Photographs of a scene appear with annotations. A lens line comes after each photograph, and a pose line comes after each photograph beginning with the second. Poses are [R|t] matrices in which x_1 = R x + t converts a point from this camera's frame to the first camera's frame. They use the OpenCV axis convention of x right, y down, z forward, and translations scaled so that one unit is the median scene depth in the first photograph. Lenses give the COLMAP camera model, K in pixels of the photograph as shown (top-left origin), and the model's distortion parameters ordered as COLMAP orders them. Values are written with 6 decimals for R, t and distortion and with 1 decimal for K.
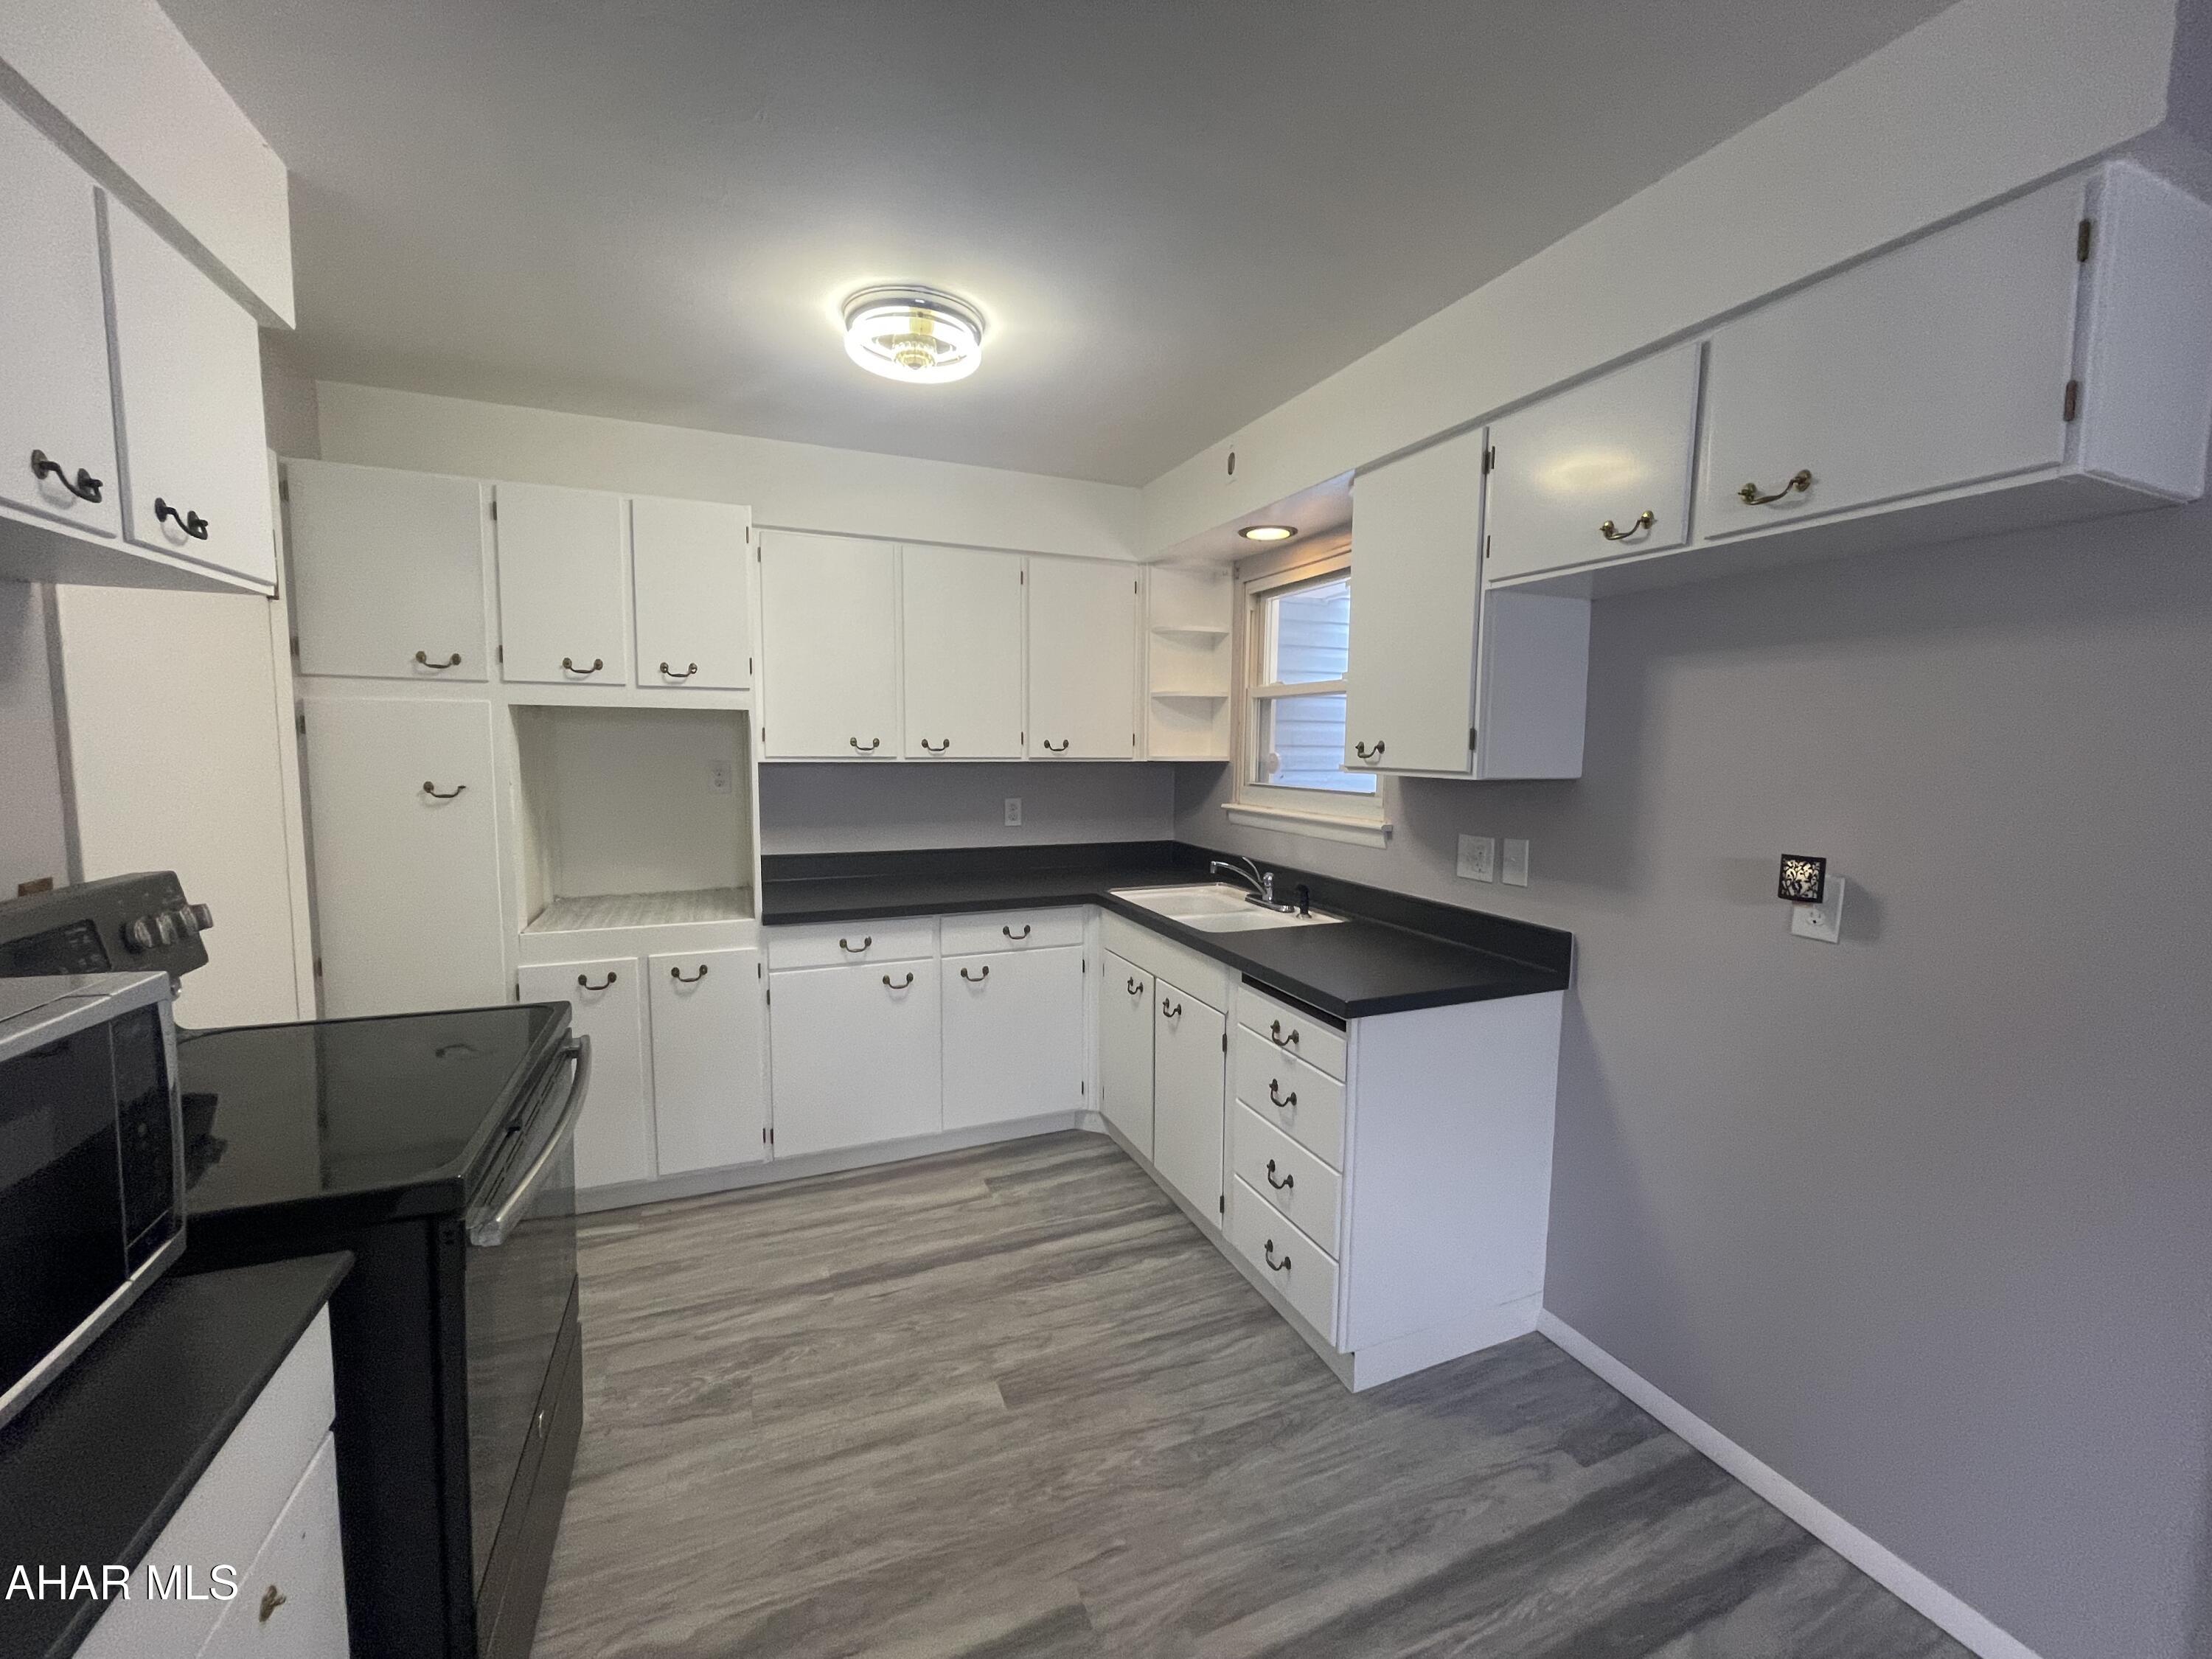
lens RADIAL K [[898.4, 0, 1117.8], [0, 898.4, 824.0], [0, 0, 1]] dist [-0.004138, 0.003085]
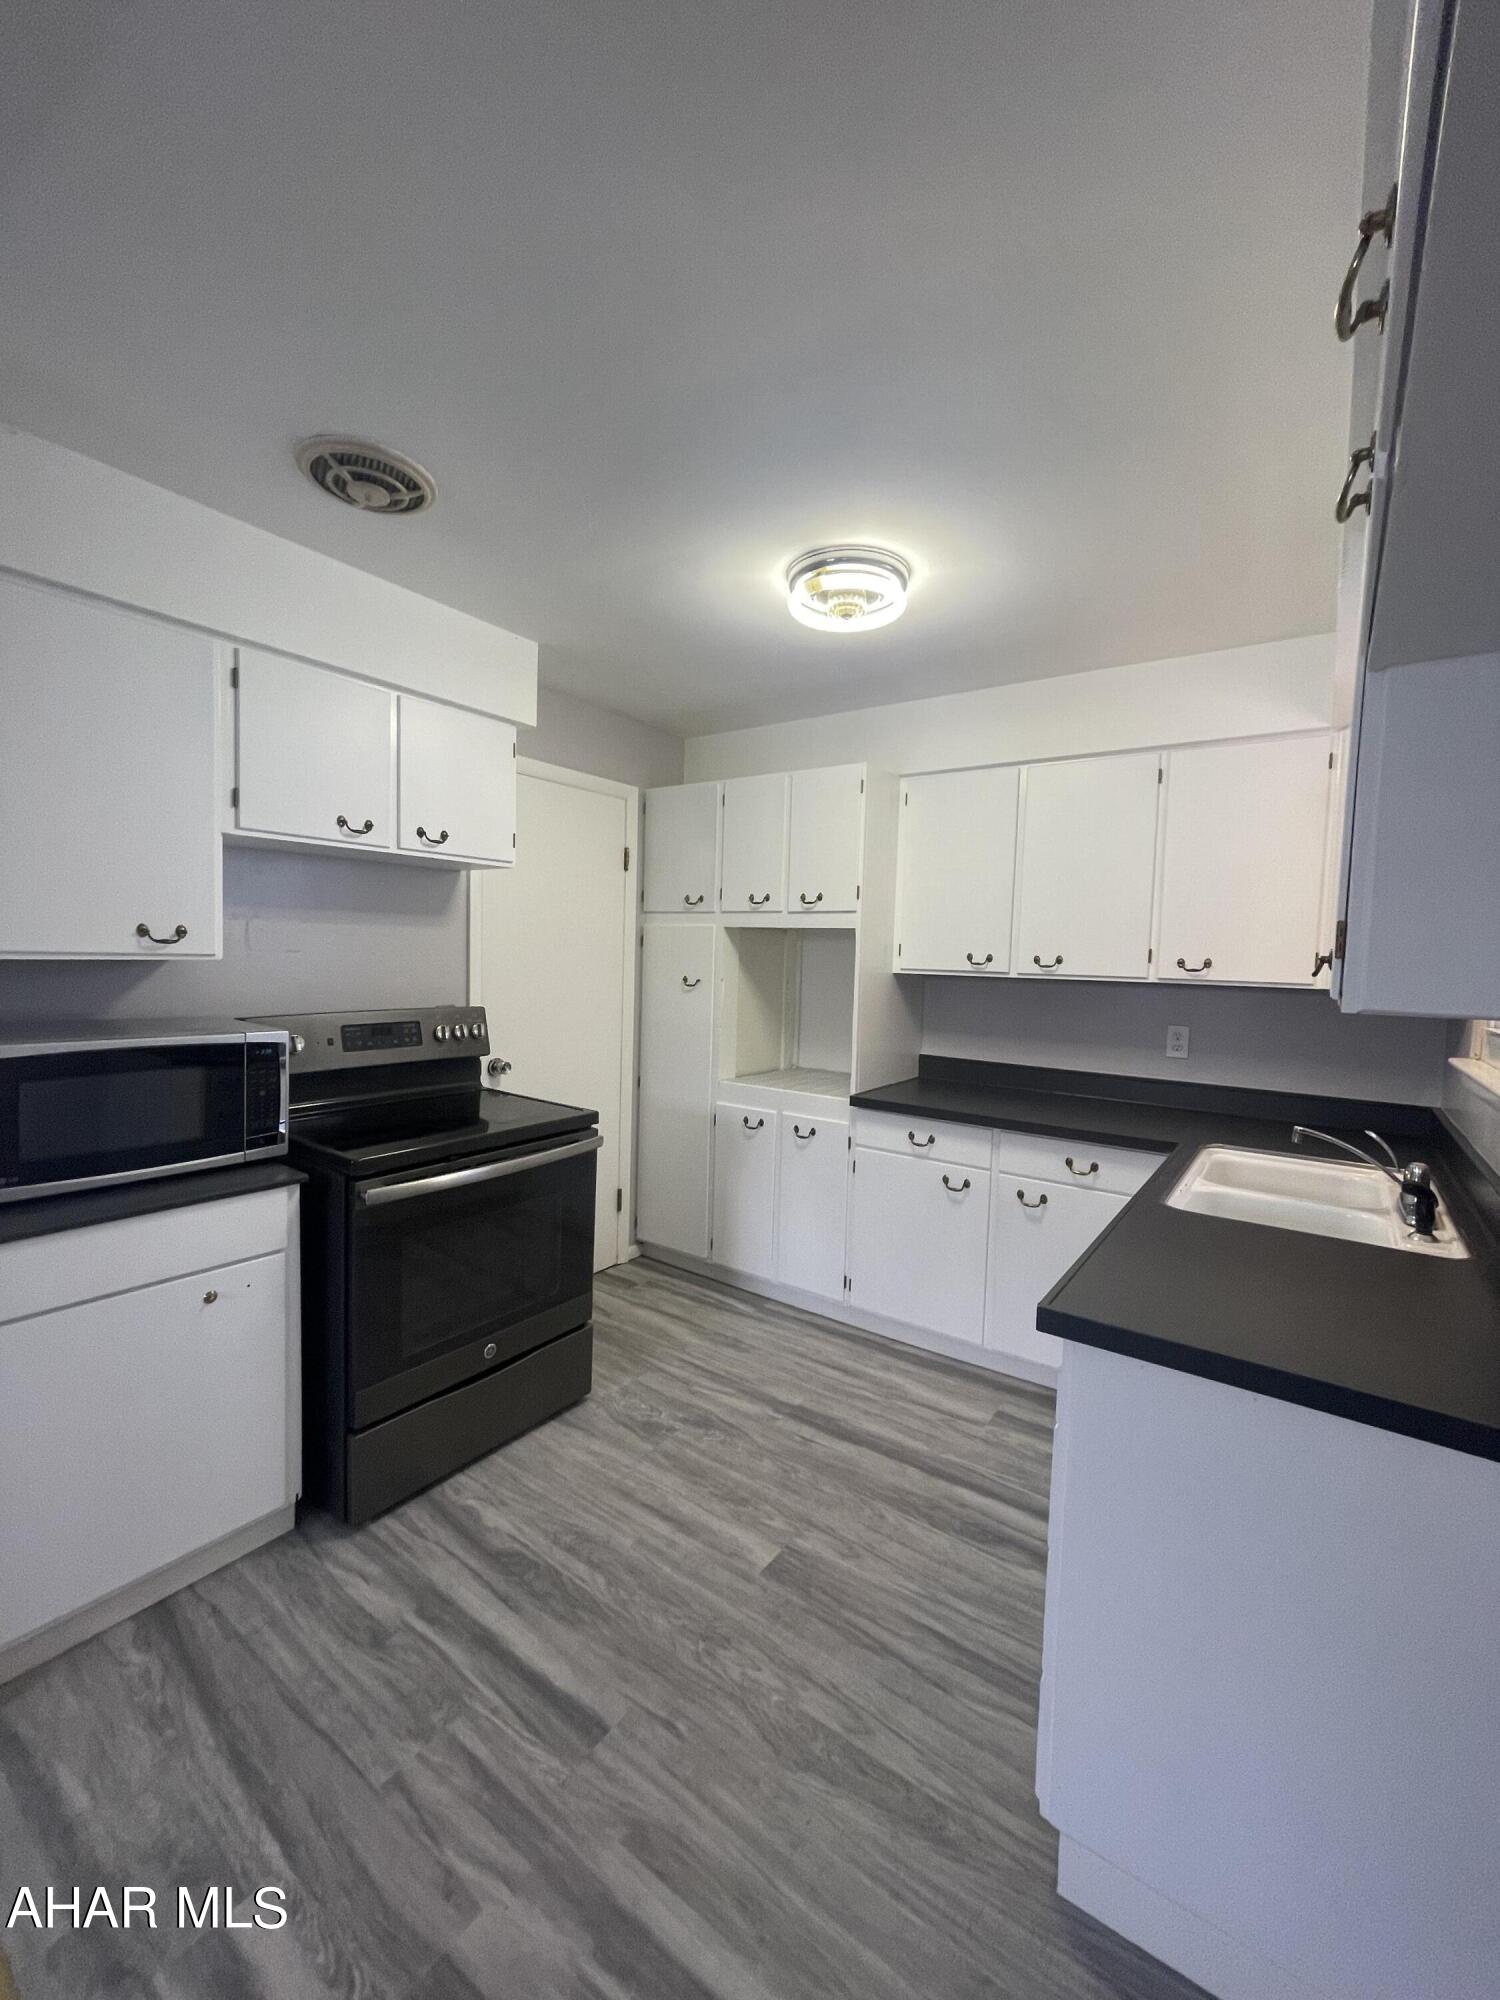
lens RADIAL K [[812.3, 0, 749.3], [0, 812.3, 1003.8], [0, 0, 1]] dist [-0.004138, 0.003085]
pose [[0.518908, 0.054672, -0.853080, 0.525765], [-0.103302, 0.994650, 0.000909, -0.011743], [0.848565, 0.087653, 0.521779, 0.350167]]
